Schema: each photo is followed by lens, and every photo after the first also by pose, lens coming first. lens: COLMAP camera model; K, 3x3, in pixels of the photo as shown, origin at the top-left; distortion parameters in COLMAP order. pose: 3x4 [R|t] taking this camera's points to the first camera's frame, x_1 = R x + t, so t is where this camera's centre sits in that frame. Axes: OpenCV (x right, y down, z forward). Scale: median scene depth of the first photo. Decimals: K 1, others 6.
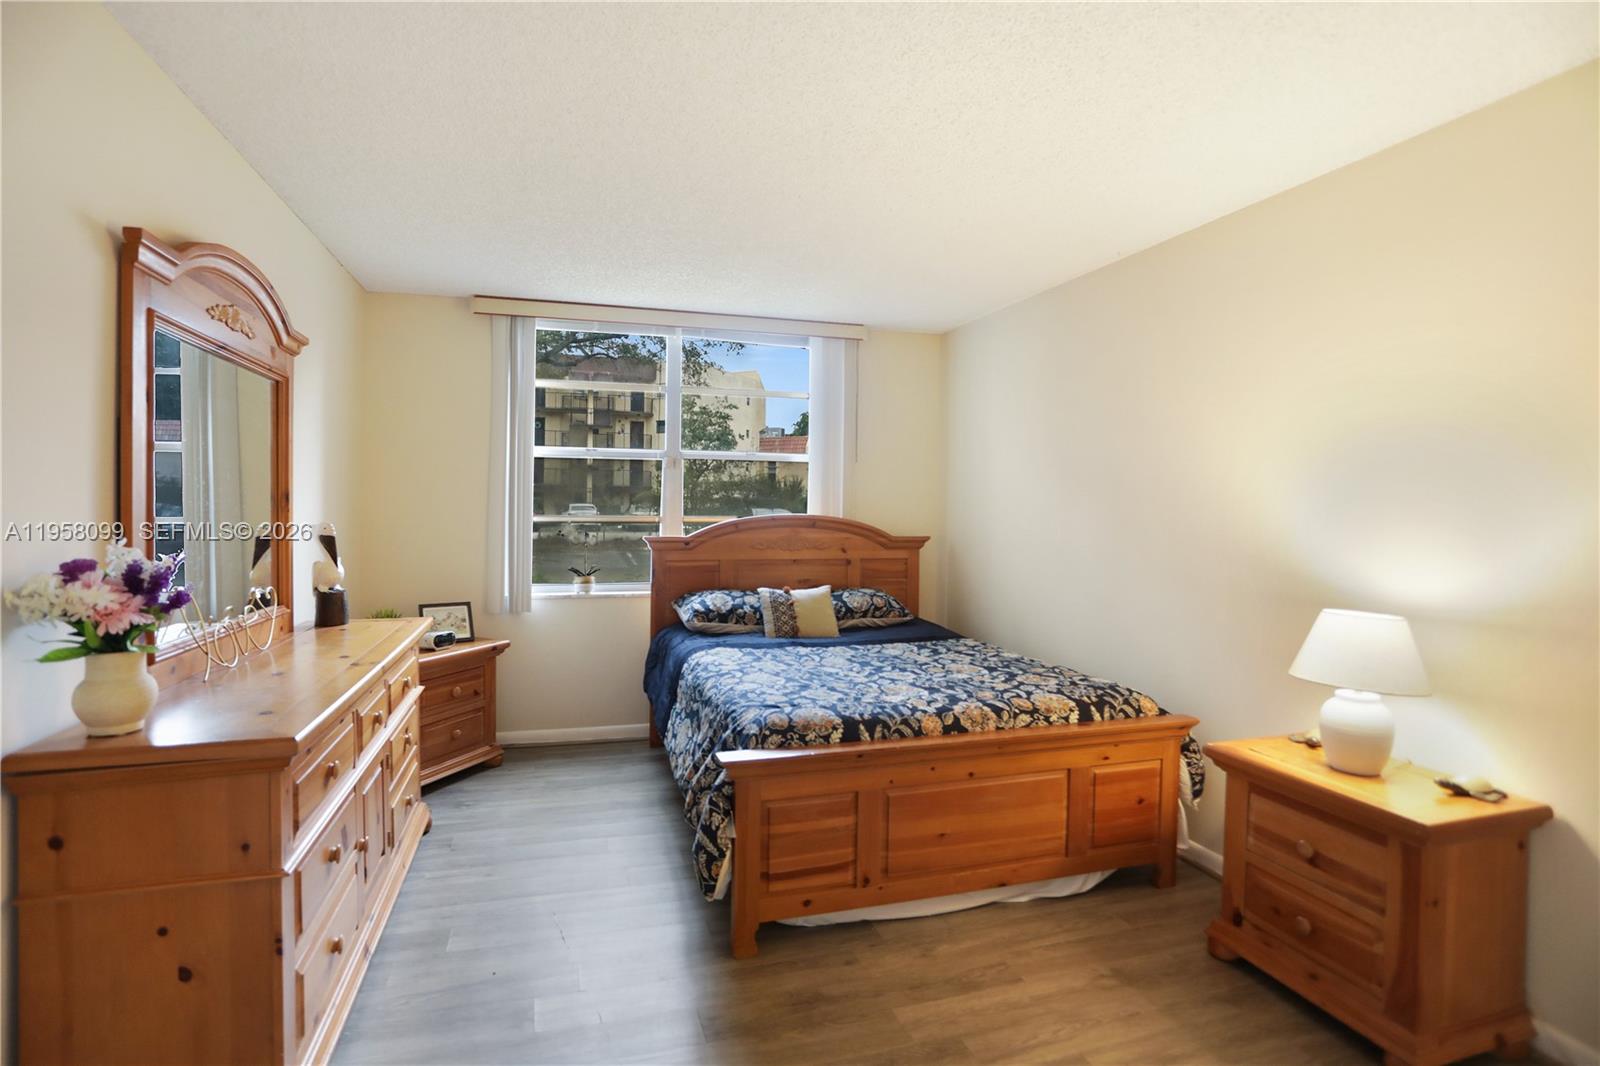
lens RADIAL K [[790.0, 0, 791.9], [0, 790.0, 515.0], [0, 0, 1]] dist [-0.058135, 0.023621]
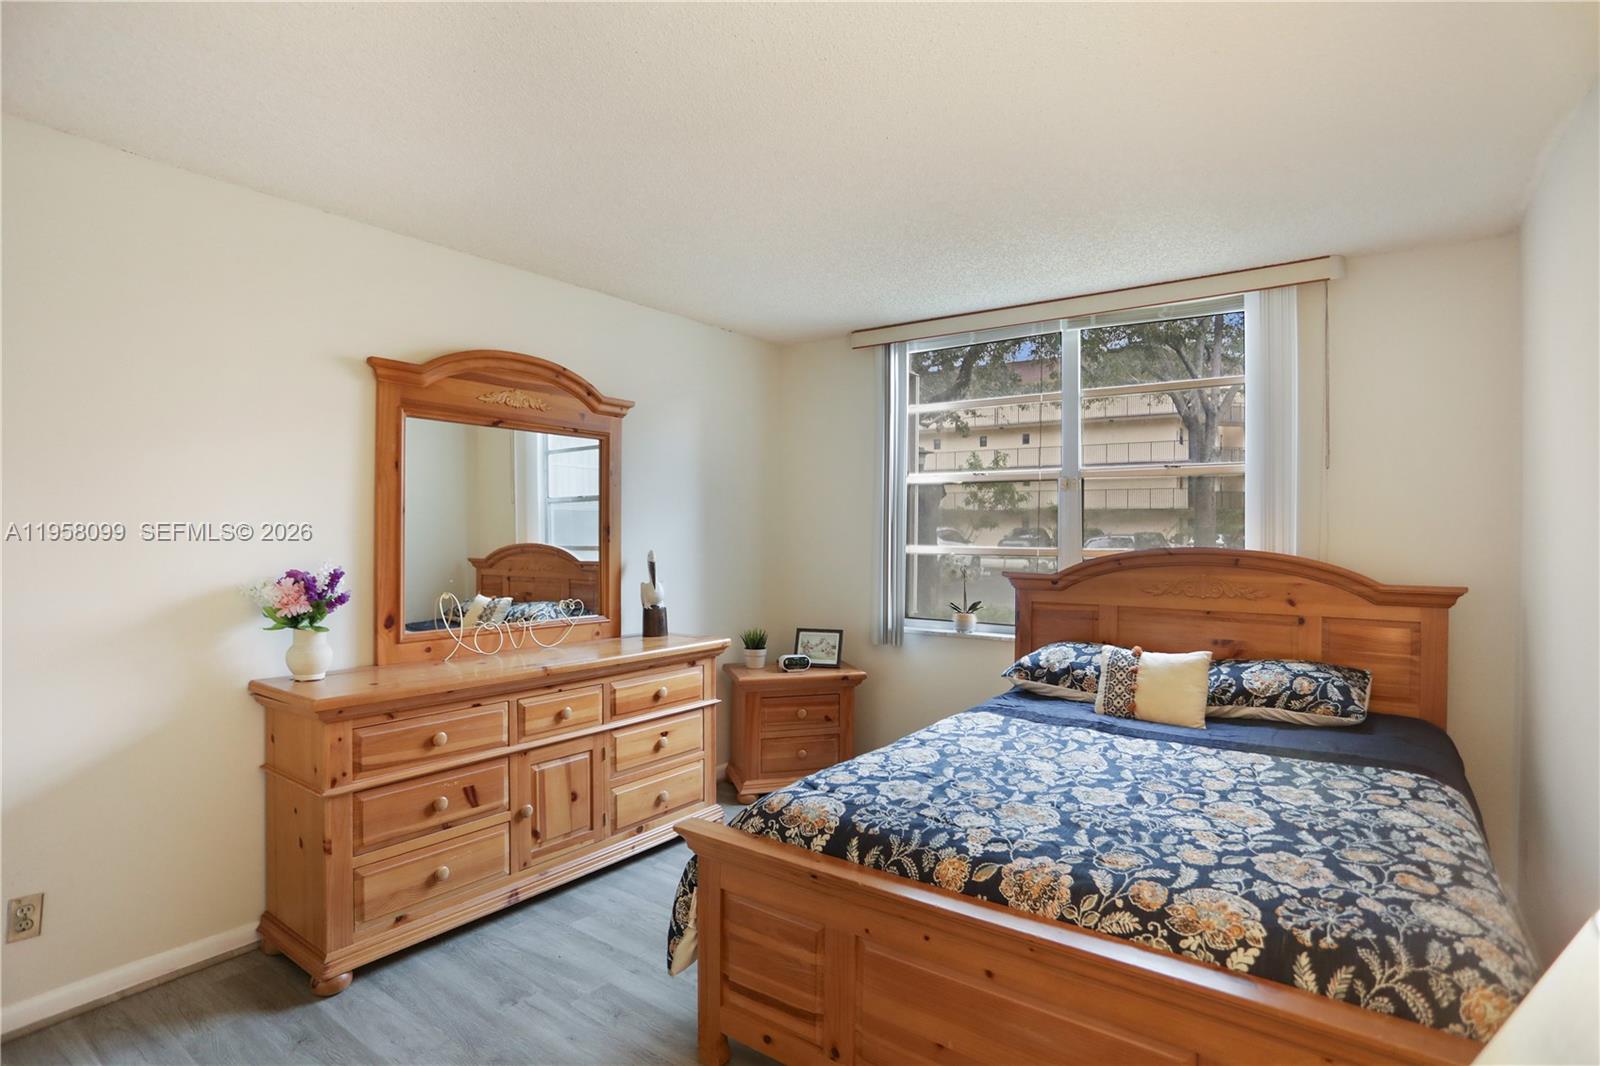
lens RADIAL K [[790.0, 0, 772.7], [0, 790.0, 546.4], [0, 0, 1]] dist [-0.058135, 0.023621]
pose [[0.602144, 0.005267, -0.798370, 0.488268], [-0.006491, 0.999977, 0.001701, -0.000813], [0.798361, 0.004158, 0.602164, 0.403568]]
